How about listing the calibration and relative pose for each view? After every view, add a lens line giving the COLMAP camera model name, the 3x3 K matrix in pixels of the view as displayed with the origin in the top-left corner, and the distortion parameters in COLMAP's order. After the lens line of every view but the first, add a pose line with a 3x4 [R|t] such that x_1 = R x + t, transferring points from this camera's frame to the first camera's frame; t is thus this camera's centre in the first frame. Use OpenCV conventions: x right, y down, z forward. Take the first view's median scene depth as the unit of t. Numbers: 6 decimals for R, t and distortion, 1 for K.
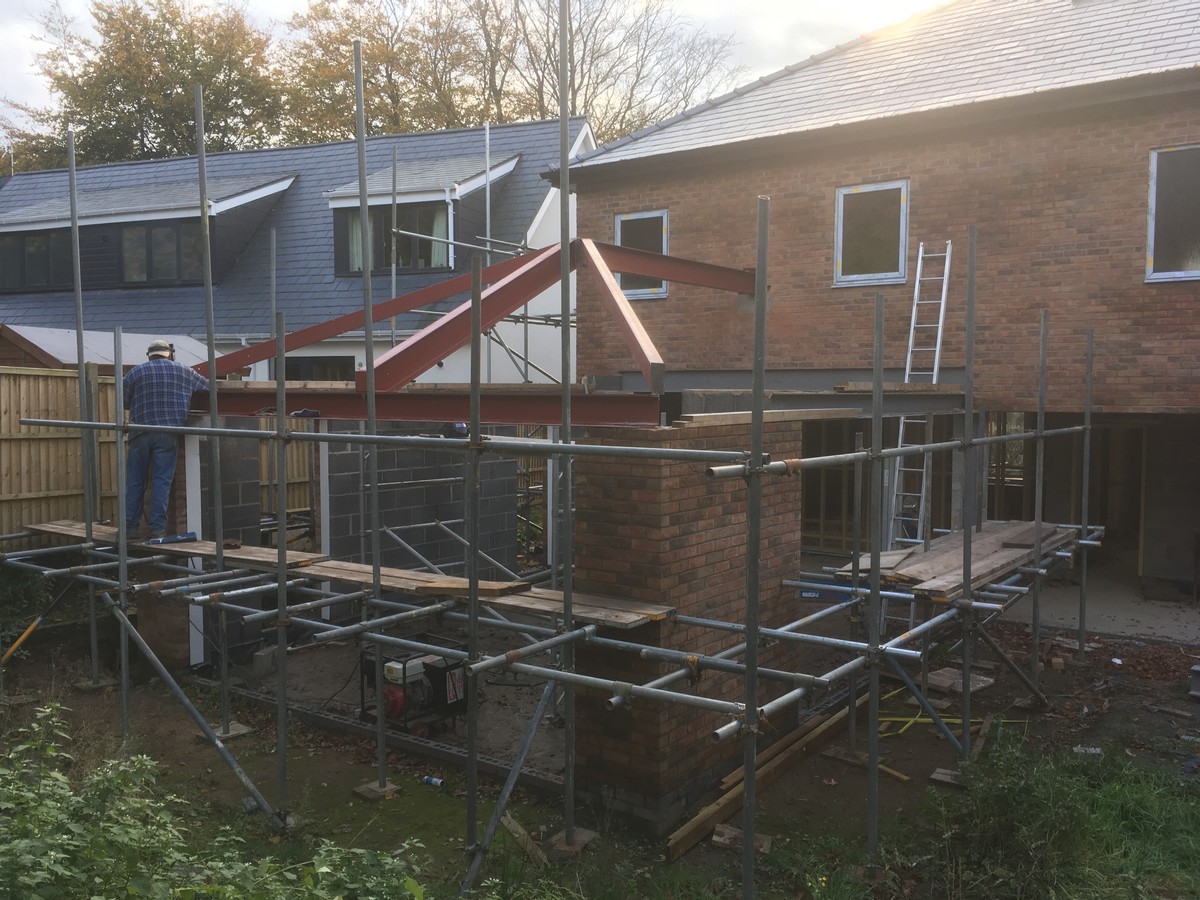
lens RADIAL K [[1029.1, 0, 600.0], [0, 1029.1, 450.0], [0, 0, 1]] dist [0.075873, -0.096457]
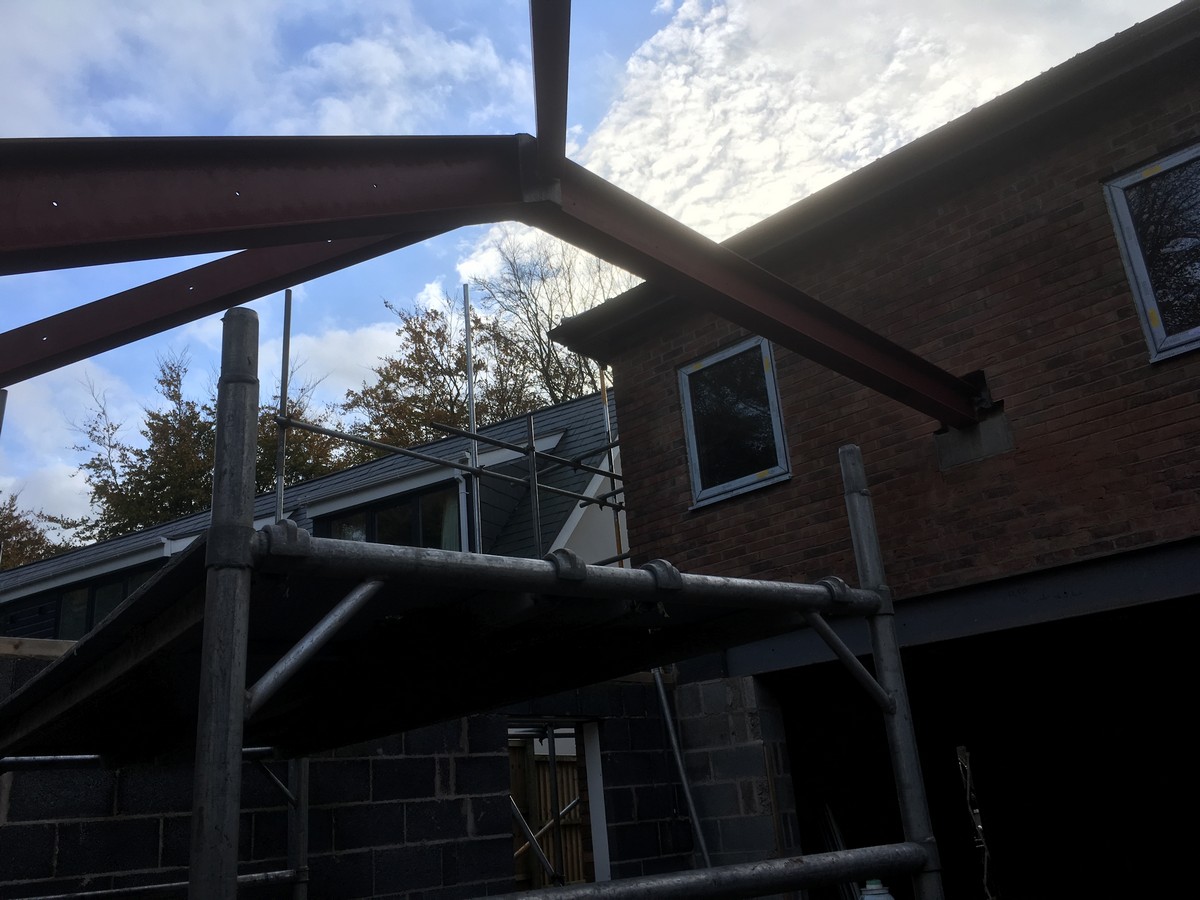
lens RADIAL K [[1029.1, 0, 600.0], [0, 1029.1, 450.0], [0, 0, 1]] dist [0.075873, -0.096457]
pose [[0.988489, -0.124474, -0.086003, 0.018353], [0.081556, 0.917168, -0.390066, 0.037345], [0.127432, 0.378561, 0.916762, 0.557789]]
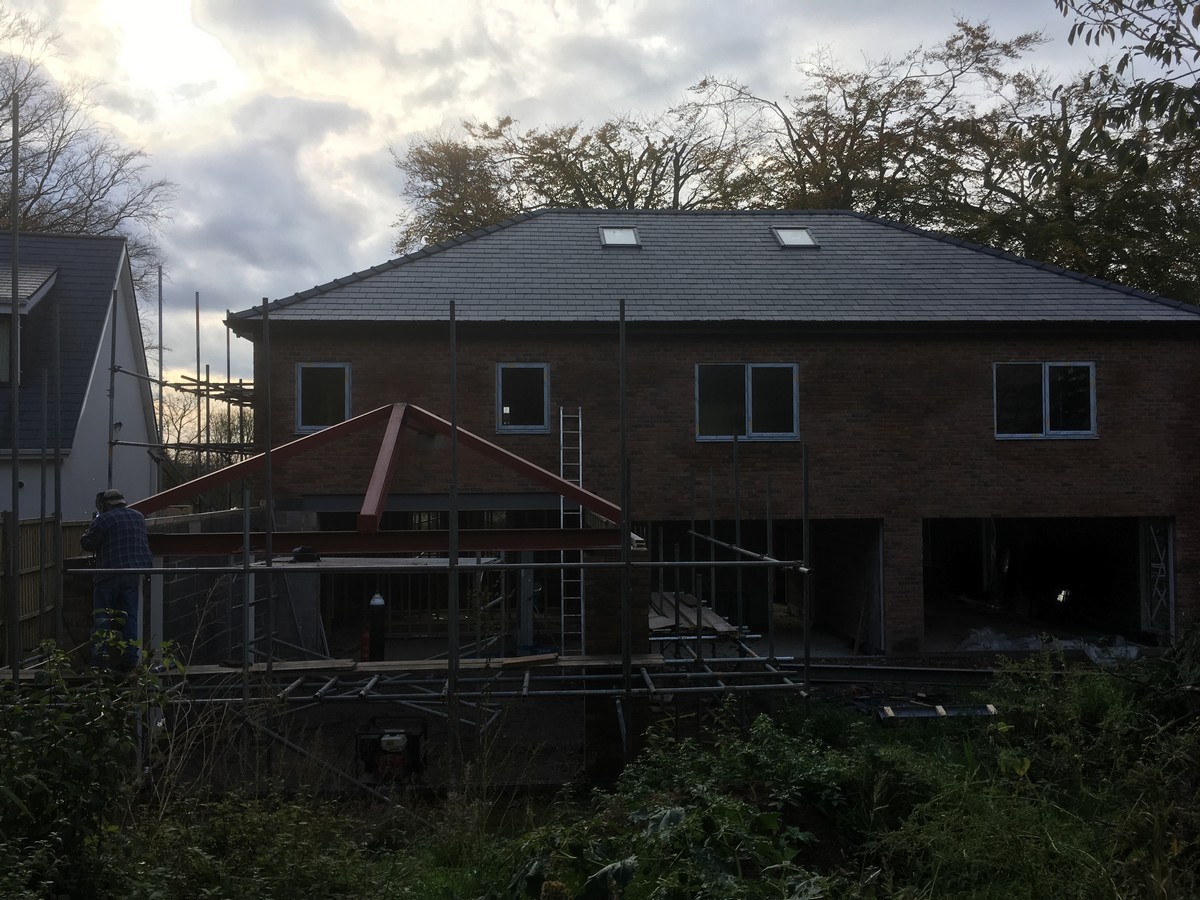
lens RADIAL K [[1029.1, 0, 600.0], [0, 1029.1, 450.0], [0, 0, 1]] dist [0.075873, -0.096457]
pose [[0.771338, 0.007583, 0.636380, -0.534587], [0.046846, 0.996540, -0.068656, -0.034963], [-0.634699, 0.082769, 0.768314, -0.134588]]
